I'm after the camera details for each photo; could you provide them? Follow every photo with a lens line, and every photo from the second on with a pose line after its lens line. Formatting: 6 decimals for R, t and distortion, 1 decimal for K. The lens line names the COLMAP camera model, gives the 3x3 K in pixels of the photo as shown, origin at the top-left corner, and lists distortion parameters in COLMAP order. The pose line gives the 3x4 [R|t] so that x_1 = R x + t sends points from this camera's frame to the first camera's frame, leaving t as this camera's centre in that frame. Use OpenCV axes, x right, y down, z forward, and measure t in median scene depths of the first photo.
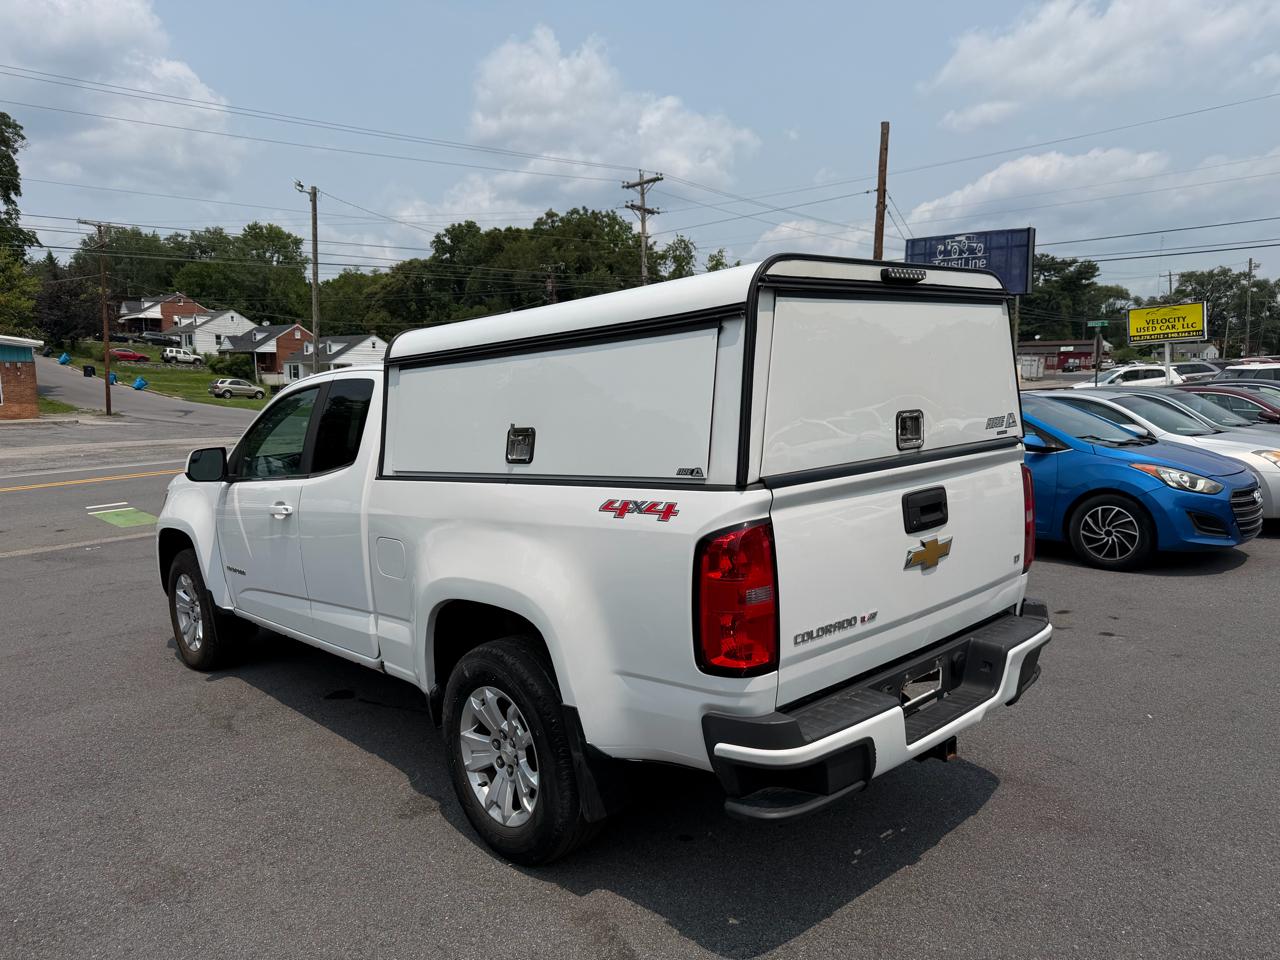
lens RADIAL K [[953.0, 0, 640.0], [0, 953.0, 480.0], [0, 0, 1]] dist [0.010390, -0.023286]
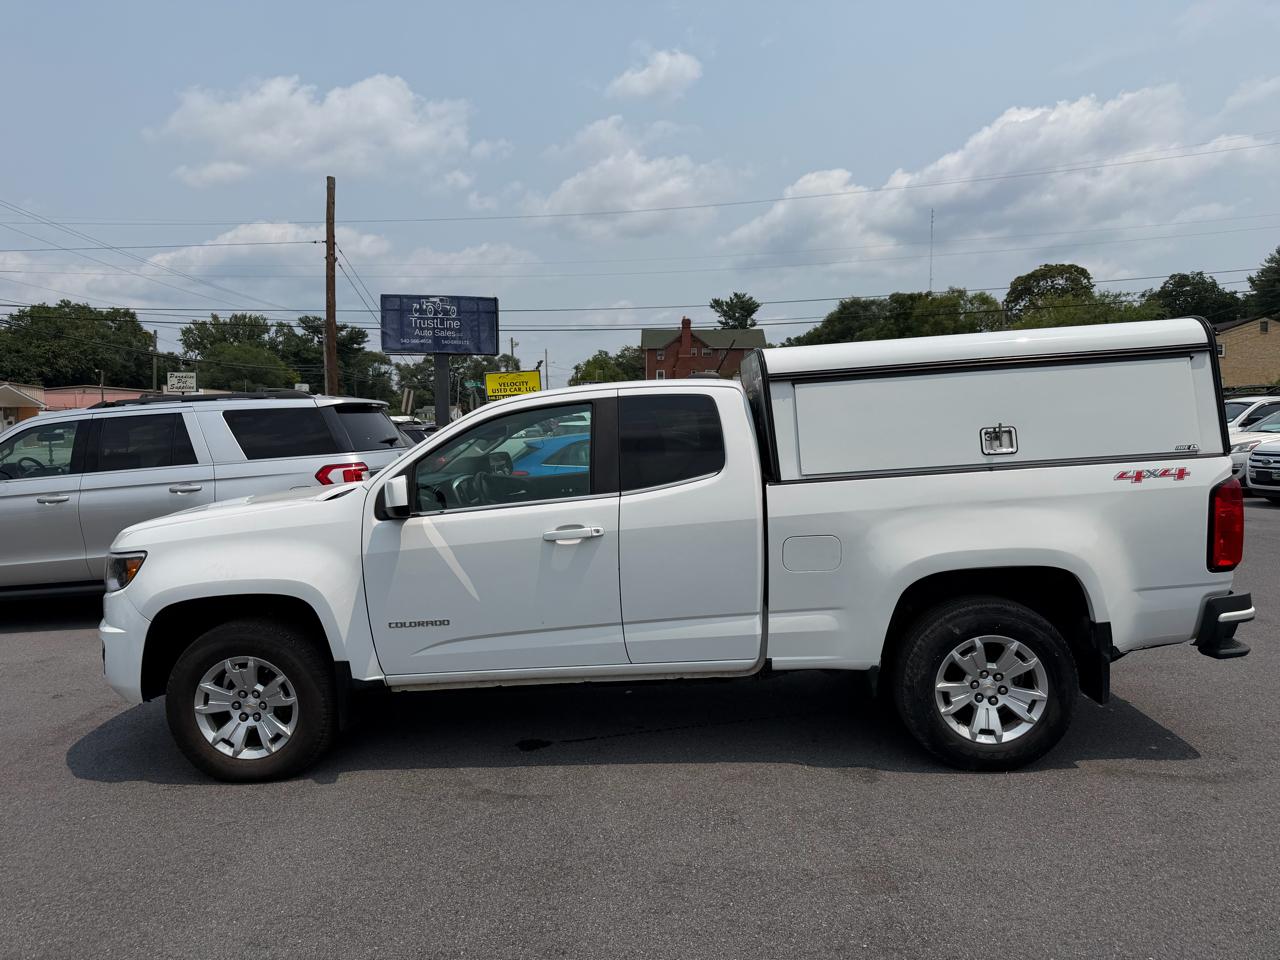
lens RADIAL K [[928.3, 0, 658.0], [0, 928.3, 481.9], [0, 0, 1]] dist [0.093290, -0.181207]
pose [[0.696129, -0.035627, 0.717033, -0.262773], [0.078065, 0.996602, -0.026270, 0.003194], [-0.713660, 0.074262, 0.696544, 0.086388]]
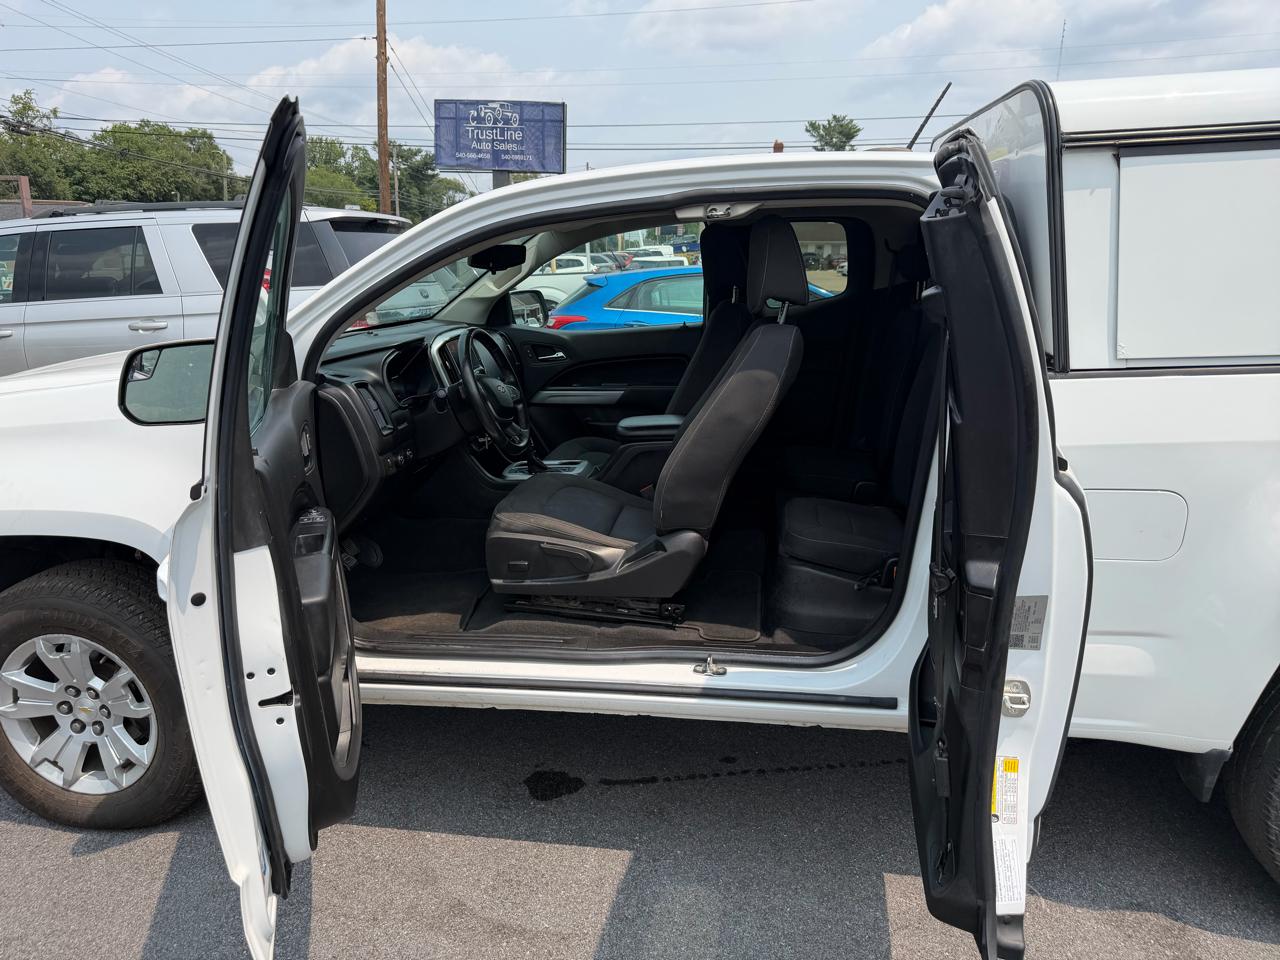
lens RADIAL K [[933.1, 0, 617.6], [0, 933.1, 485.9], [0, 0, 1]] dist [0.002235, -0.010917]
pose [[0.779886, -0.121118, 0.614092, -0.181330], [0.043239, 0.989181, 0.140185, -0.005350], [-0.624427, -0.082776, 0.776685, 0.176983]]
